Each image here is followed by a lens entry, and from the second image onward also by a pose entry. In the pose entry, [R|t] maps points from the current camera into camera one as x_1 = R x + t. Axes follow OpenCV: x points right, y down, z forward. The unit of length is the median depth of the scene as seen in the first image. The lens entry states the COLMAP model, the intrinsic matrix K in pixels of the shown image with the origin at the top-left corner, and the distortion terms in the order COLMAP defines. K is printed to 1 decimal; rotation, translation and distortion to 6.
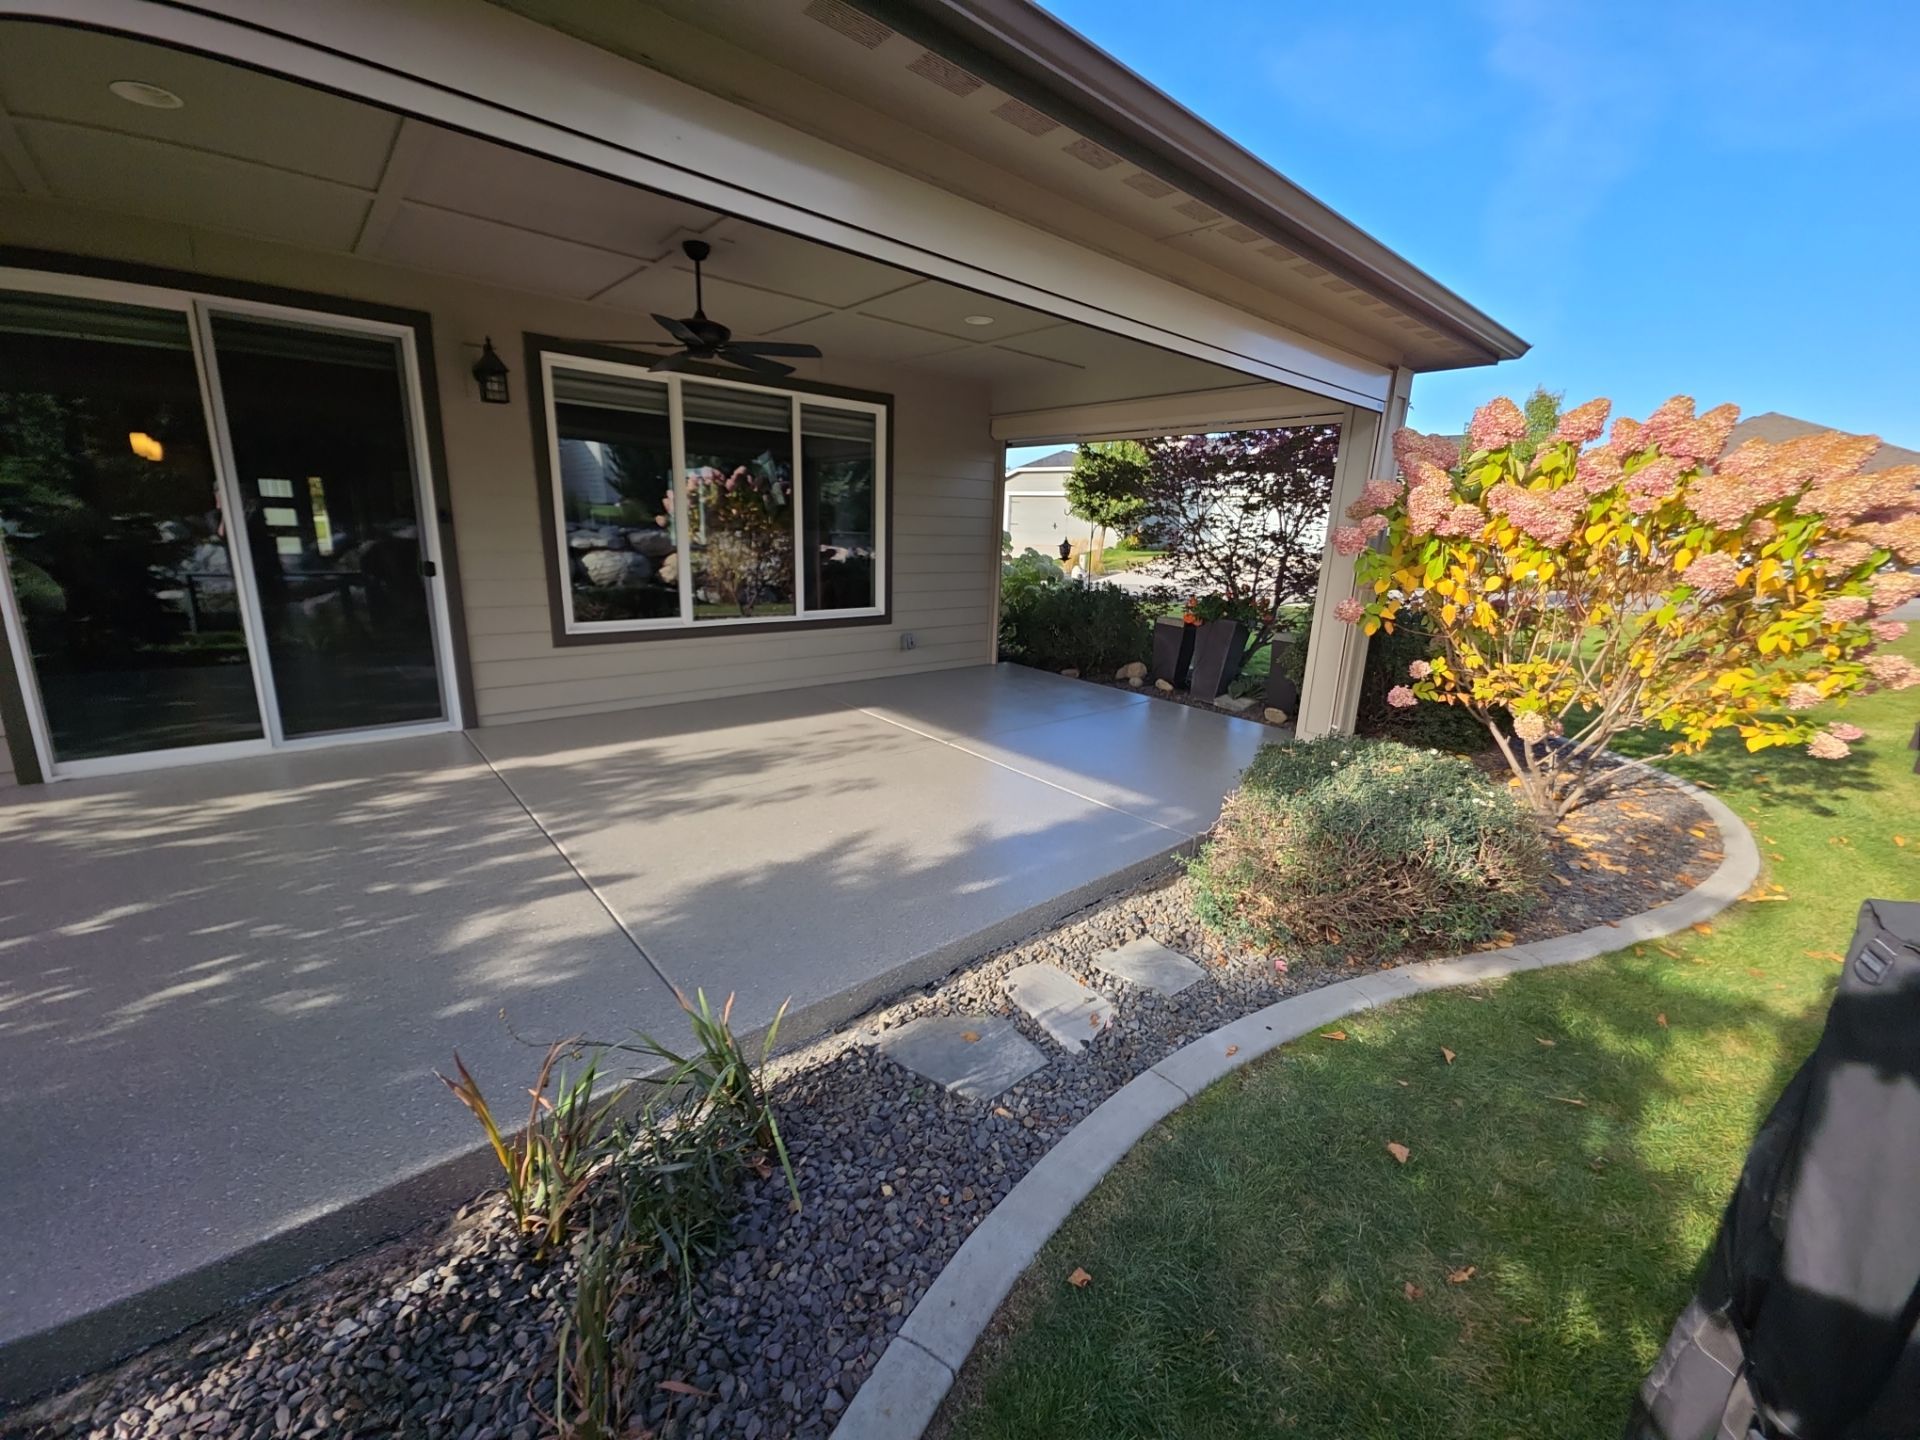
lens RADIAL K [[761.7, 0, 950.8], [0, 761.7, 716.4], [0, 0, 1]] dist [0.014342, -0.007650]
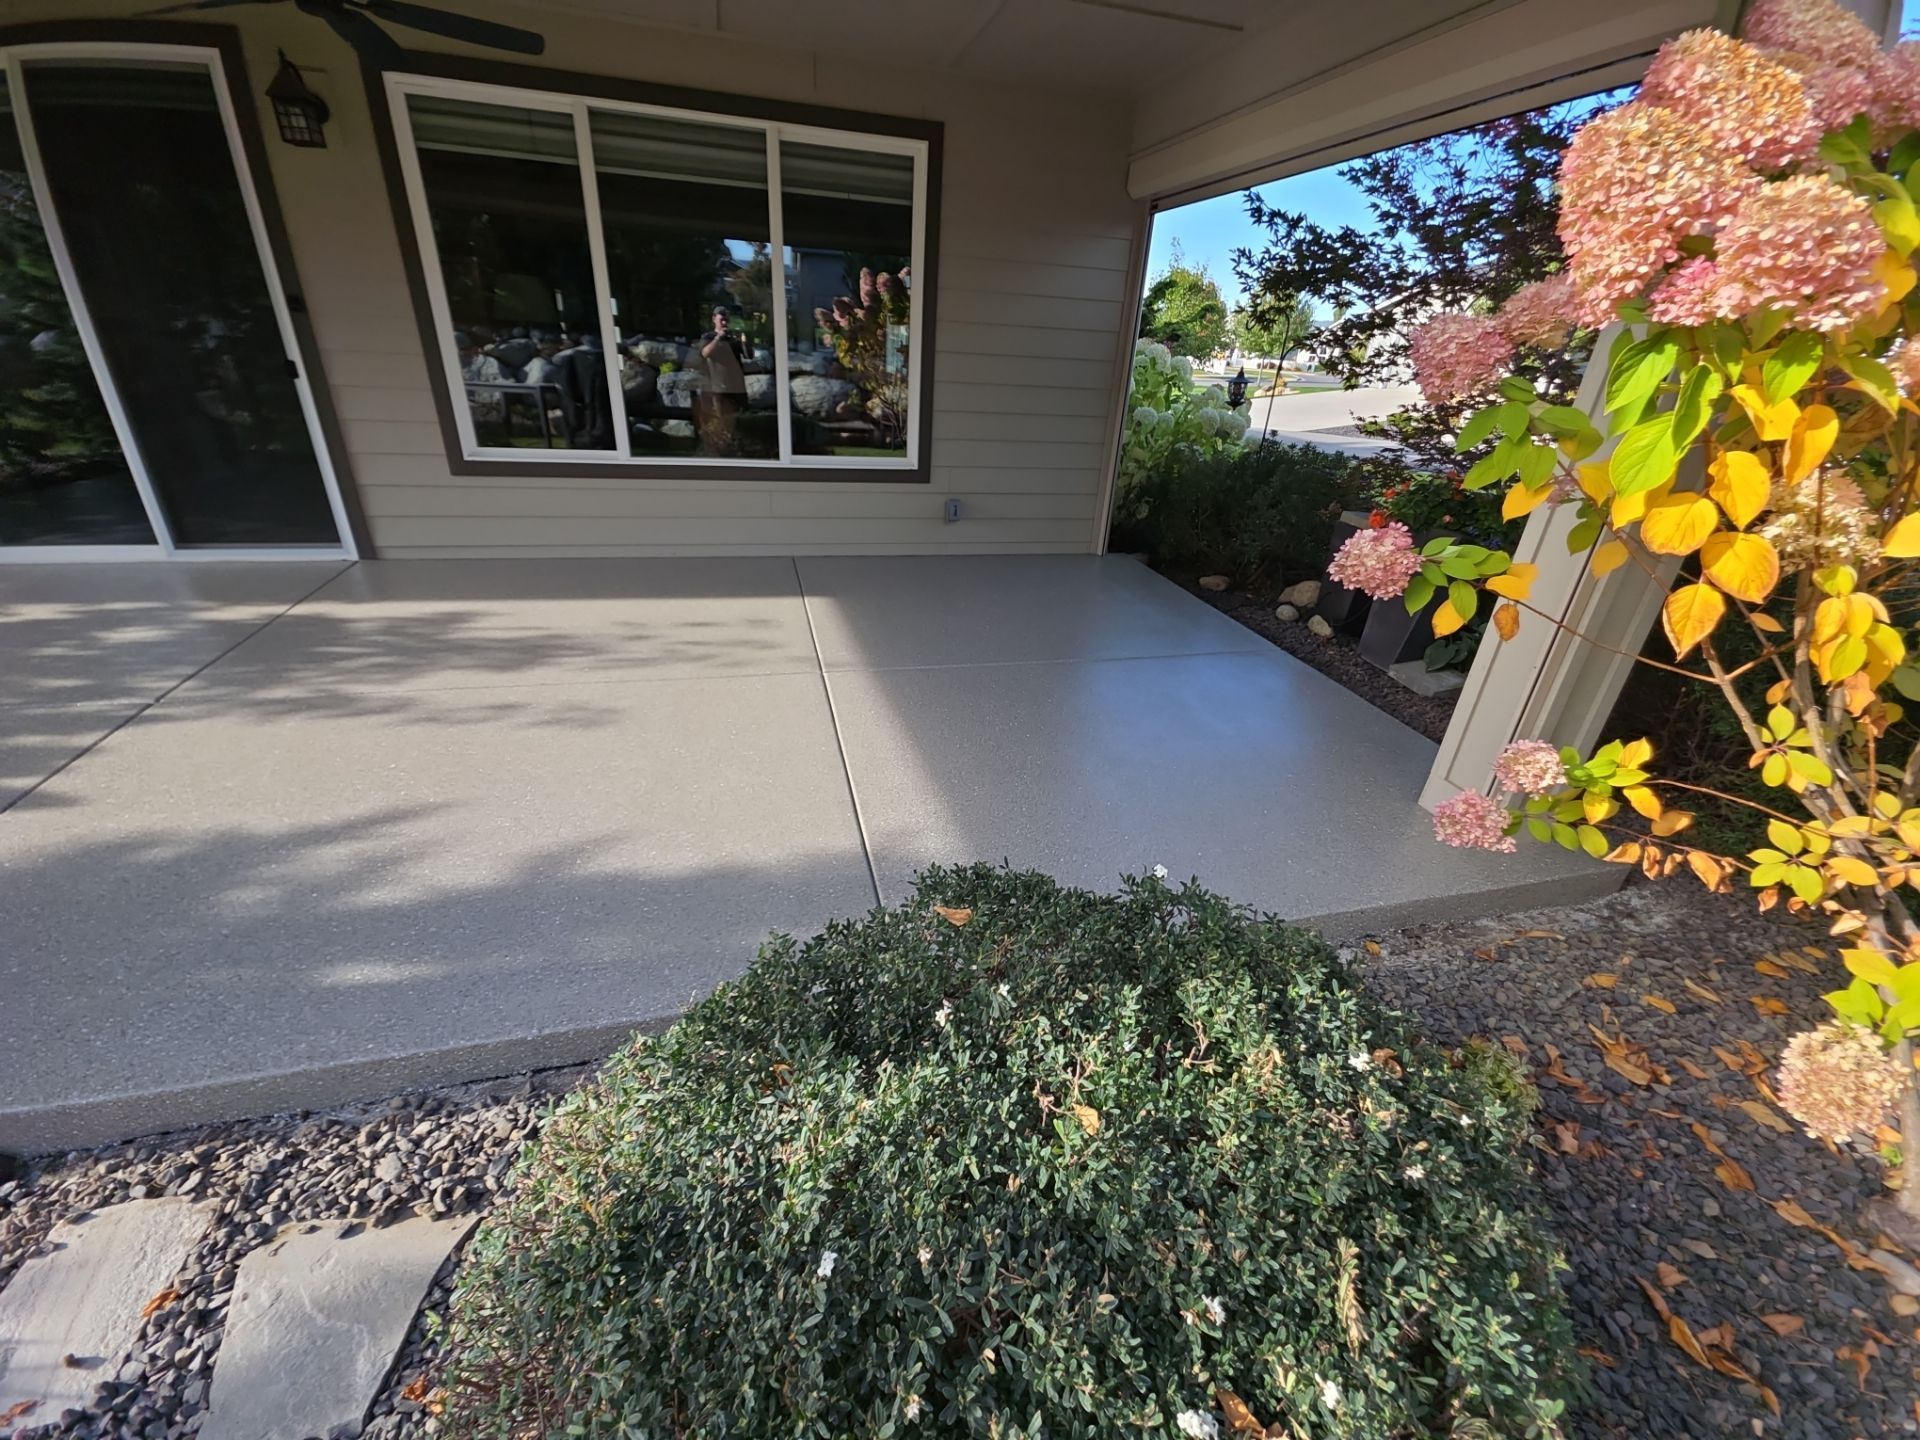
lens RADIAL K [[762.8, 0, 951.5], [0, 762.8, 719.1], [0, 0, 1]] dist [0.014643, -0.008618]
pose [[0.895225, 0.209861, -0.393103, 0.542632], [-0.132224, 0.967531, 0.215406, -0.123162], [0.425545, -0.140860, 0.893907, 0.636759]]
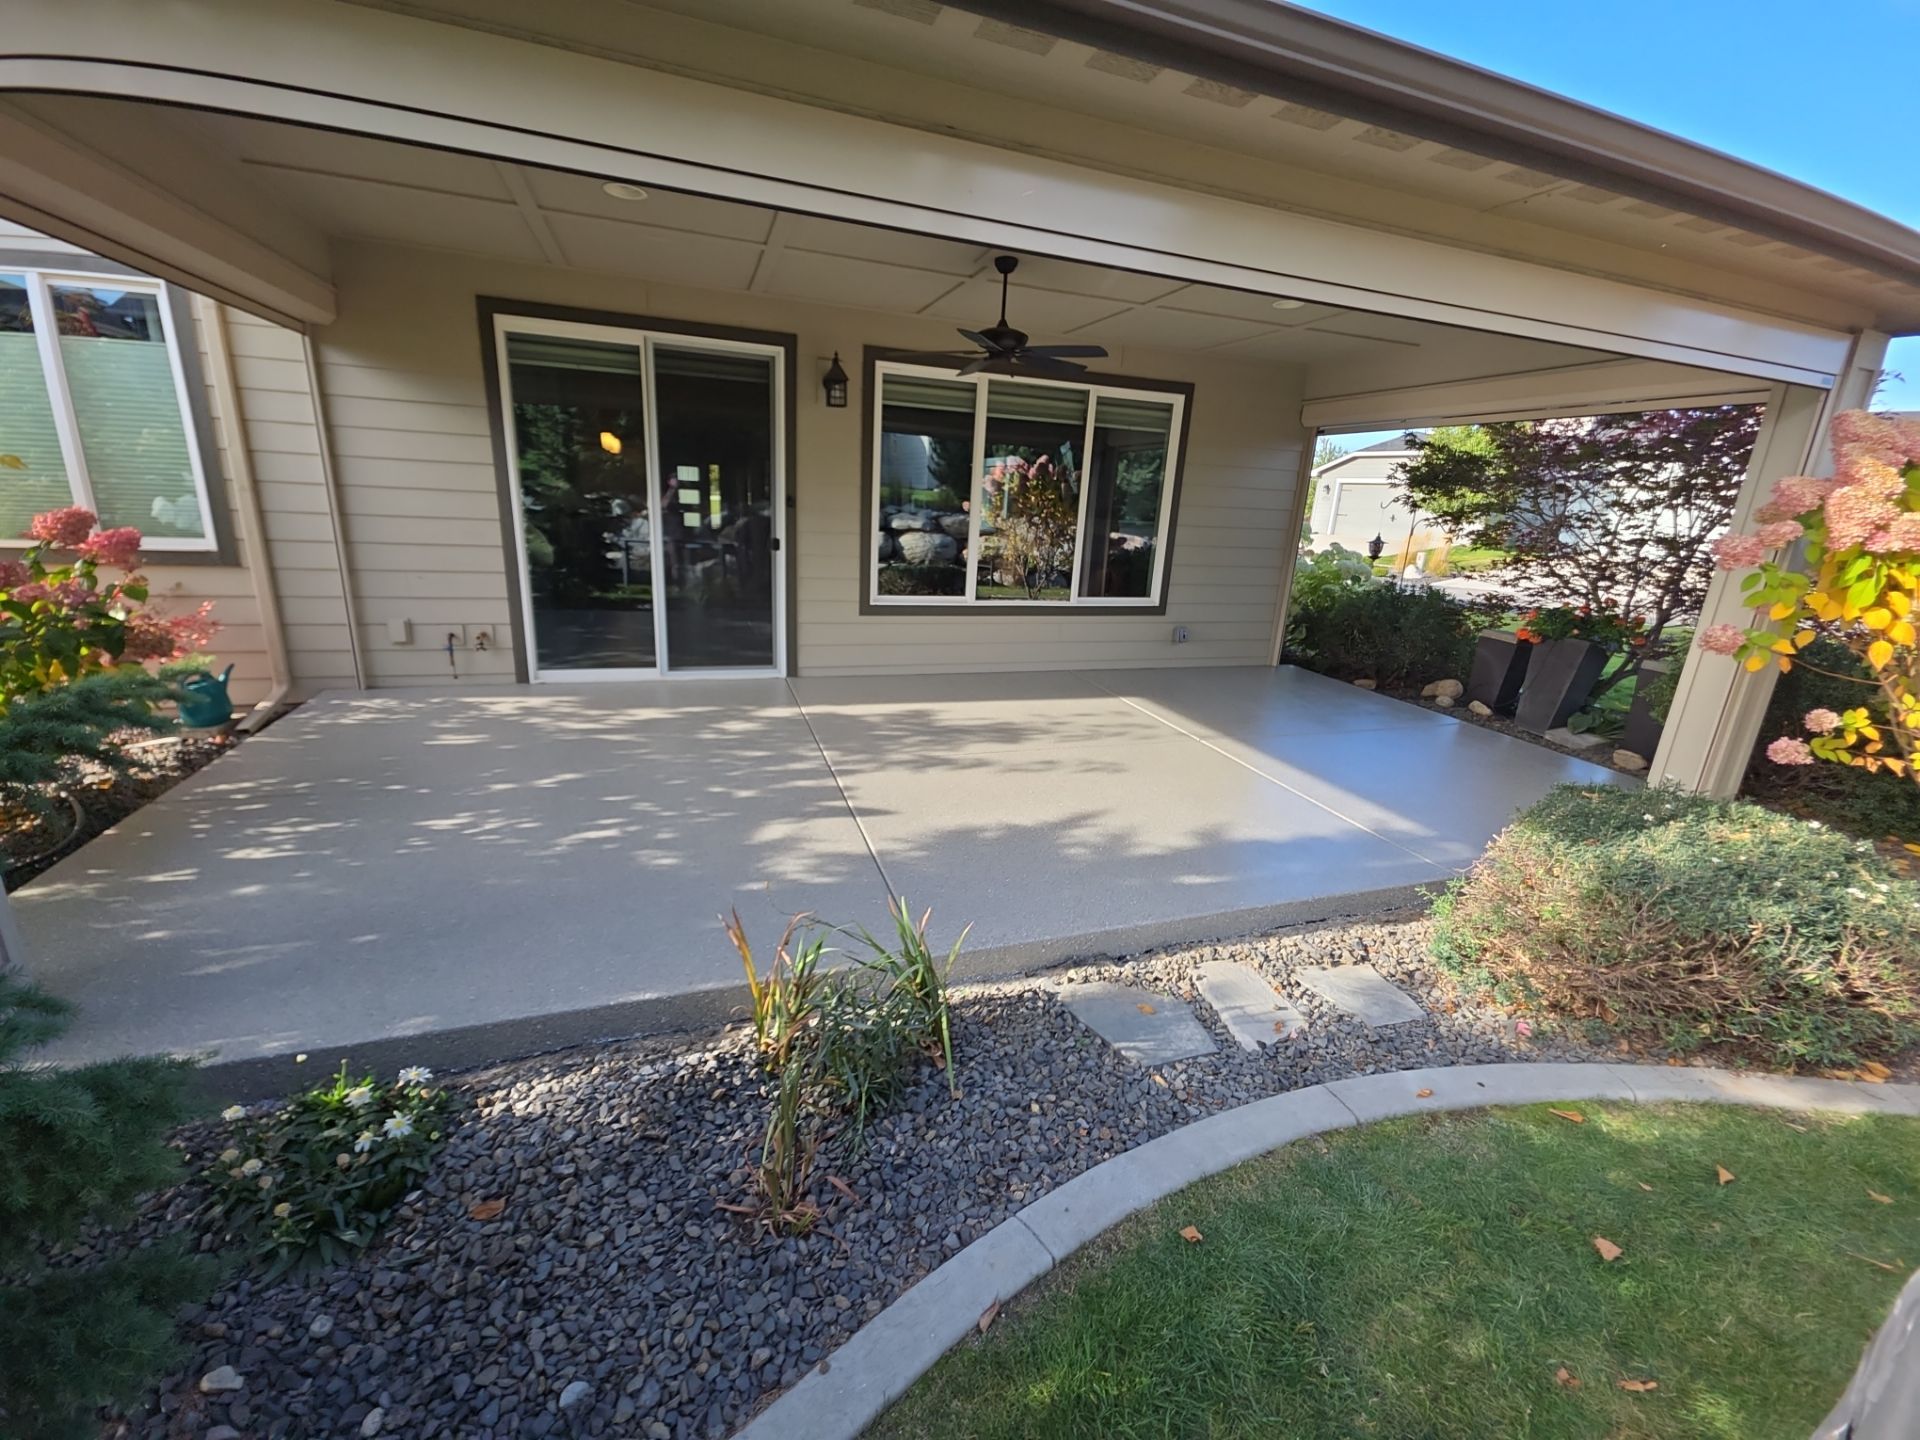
lens RADIAL K [[766.9, 0, 959.5], [0, 766.9, 721.3], [0, 0, 1]] dist [0.000584, -0.000170]
pose [[0.926591, 0.121012, -0.356069, 0.074900], [-0.112821, 0.992651, 0.043766, 0.004537], [0.358748, -0.000382, 0.933434, -0.054536]]
